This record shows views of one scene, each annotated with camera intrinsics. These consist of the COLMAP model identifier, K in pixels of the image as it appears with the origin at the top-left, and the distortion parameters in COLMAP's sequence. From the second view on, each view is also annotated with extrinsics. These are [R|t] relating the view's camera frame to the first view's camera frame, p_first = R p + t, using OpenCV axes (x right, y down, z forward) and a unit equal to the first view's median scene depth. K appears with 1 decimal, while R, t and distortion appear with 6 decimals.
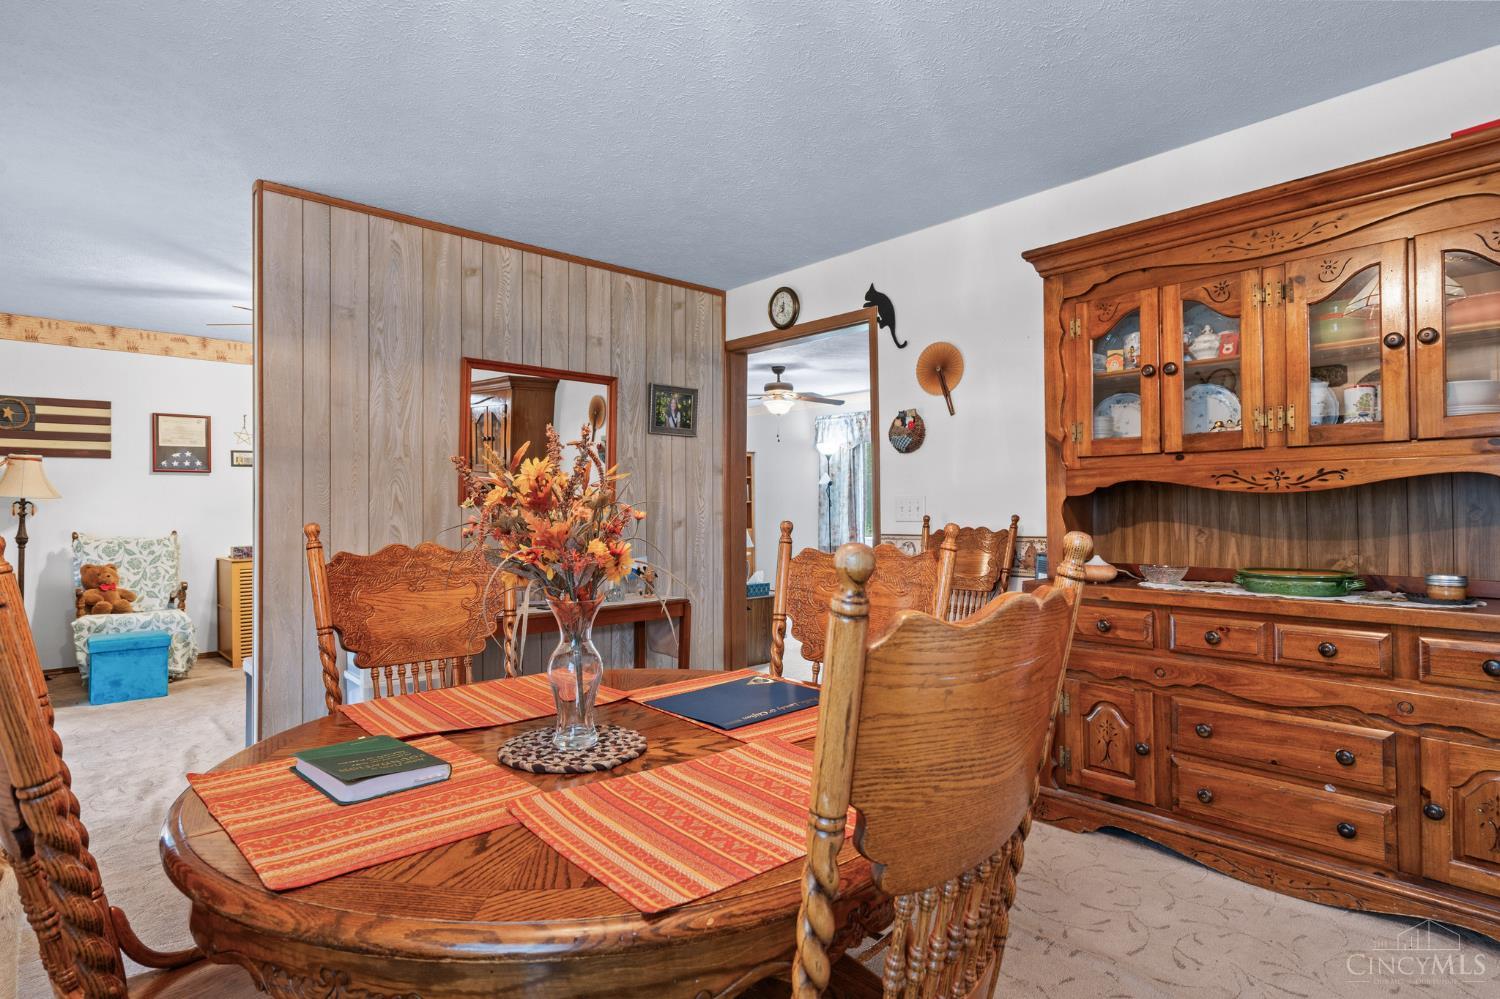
lens RADIAL K [[777.0, 0, 749.3], [0, 777.0, 500.7], [0, 0, 1]] dist [0.003403, -0.000555]
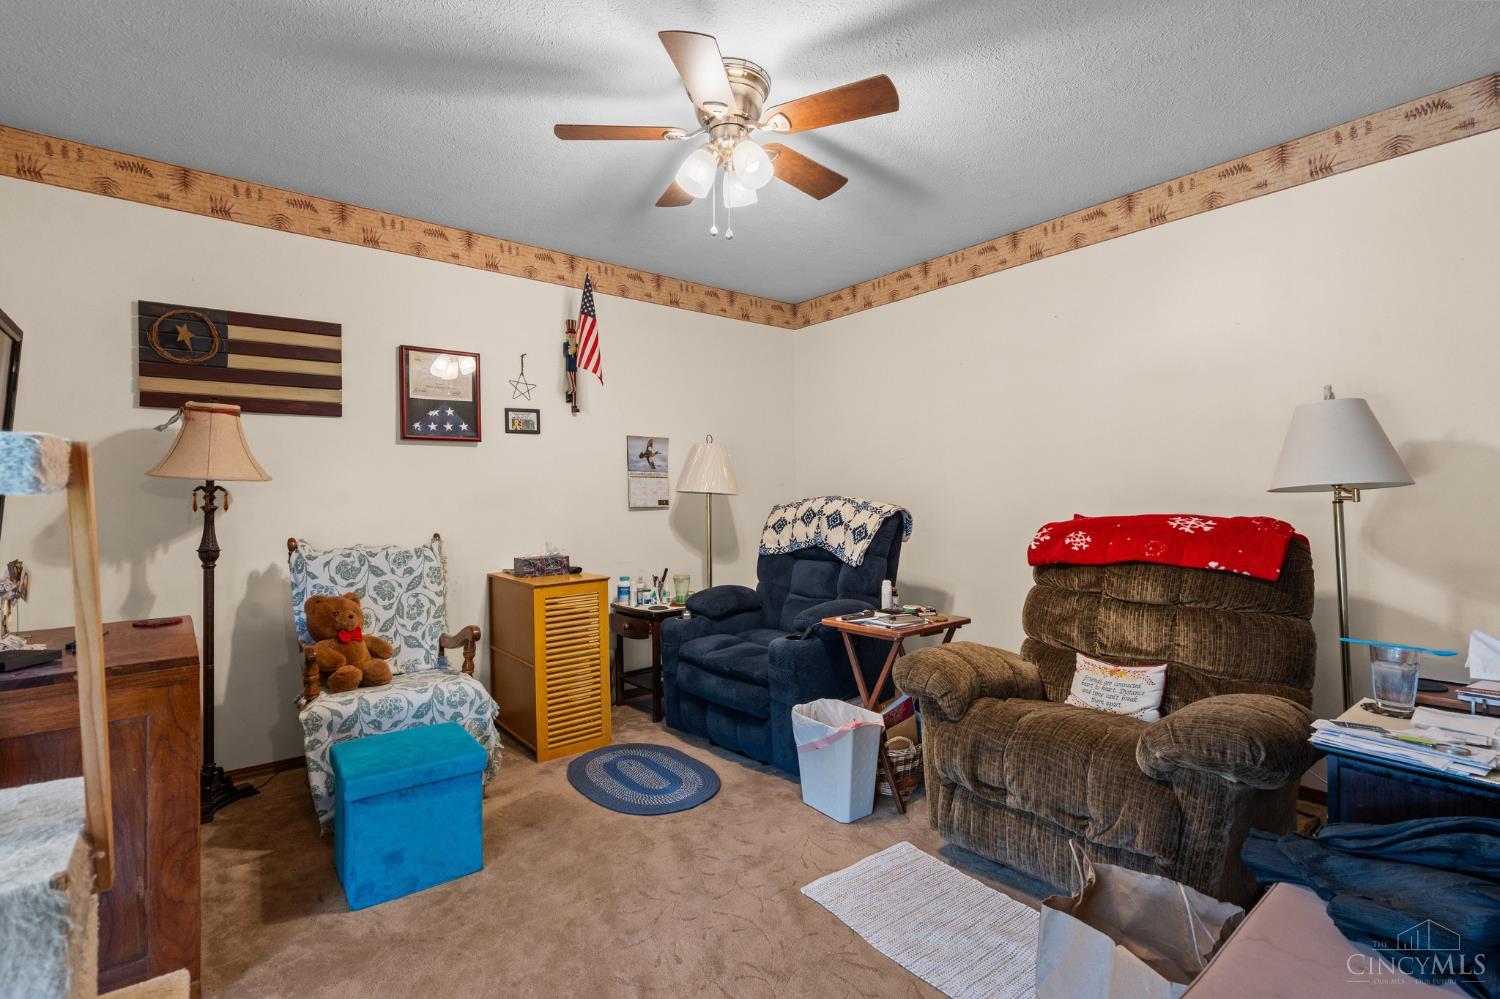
lens RADIAL K [[682.9, 0, 751.2], [0, 682.9, 495.7], [0, 0, 1]] dist [-0.001700, 0.000219]
pose [[0.997191, -0.001238, -0.074884, -0.472418], [0.002080, 0.999935, 0.011178, 0.002892], [0.074866, -0.011302, 0.997130, 0.502080]]
